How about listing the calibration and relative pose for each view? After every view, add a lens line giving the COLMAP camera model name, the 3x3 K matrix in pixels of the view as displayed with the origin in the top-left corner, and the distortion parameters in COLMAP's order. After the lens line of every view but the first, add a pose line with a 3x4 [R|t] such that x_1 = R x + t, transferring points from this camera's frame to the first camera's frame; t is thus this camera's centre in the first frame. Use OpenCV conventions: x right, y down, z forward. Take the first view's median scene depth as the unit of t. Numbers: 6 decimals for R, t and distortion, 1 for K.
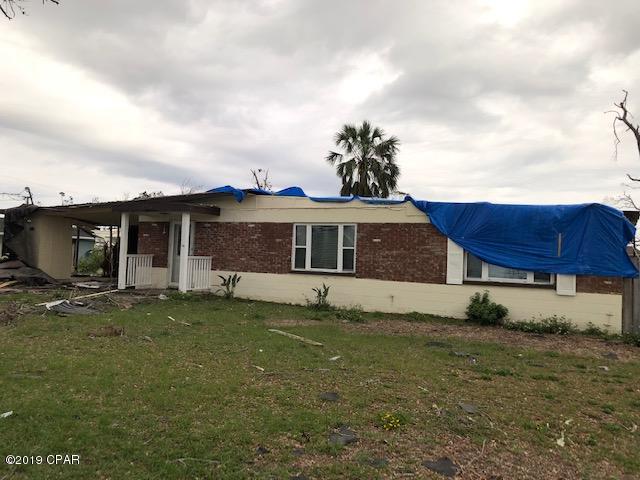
lens RADIAL K [[508.8, 0, 320.0], [0, 508.8, 240.0], [0, 0, 1]] dist [0.005568, -0.004388]
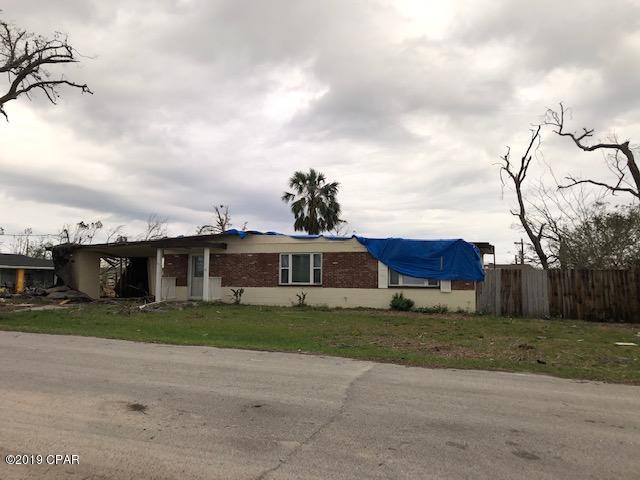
lens RADIAL K [[508.8, 0, 320.0], [0, 508.8, 240.0], [0, 0, 1]] dist [0.005568, -0.004388]
pose [[0.991661, -0.018969, 0.127473, -0.126773], [0.025050, 0.998615, -0.046270, 0.000651], [-0.126419, 0.049077, 0.990762, -0.534144]]
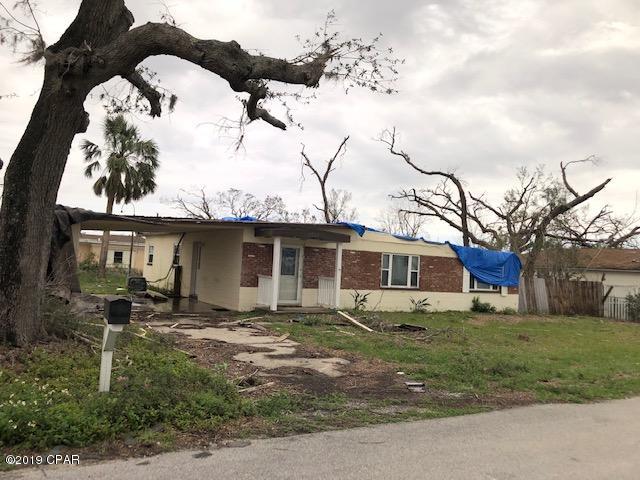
lens RADIAL K [[508.8, 0, 320.0], [0, 508.8, 240.0], [0, 0, 1]] dist [0.005568, -0.004388]
pose [[0.533292, 0.032173, 0.845320, -1.304495], [-0.059974, 0.998200, -0.000155, -0.057103], [-0.843803, -0.050615, 0.534261, 0.416500]]
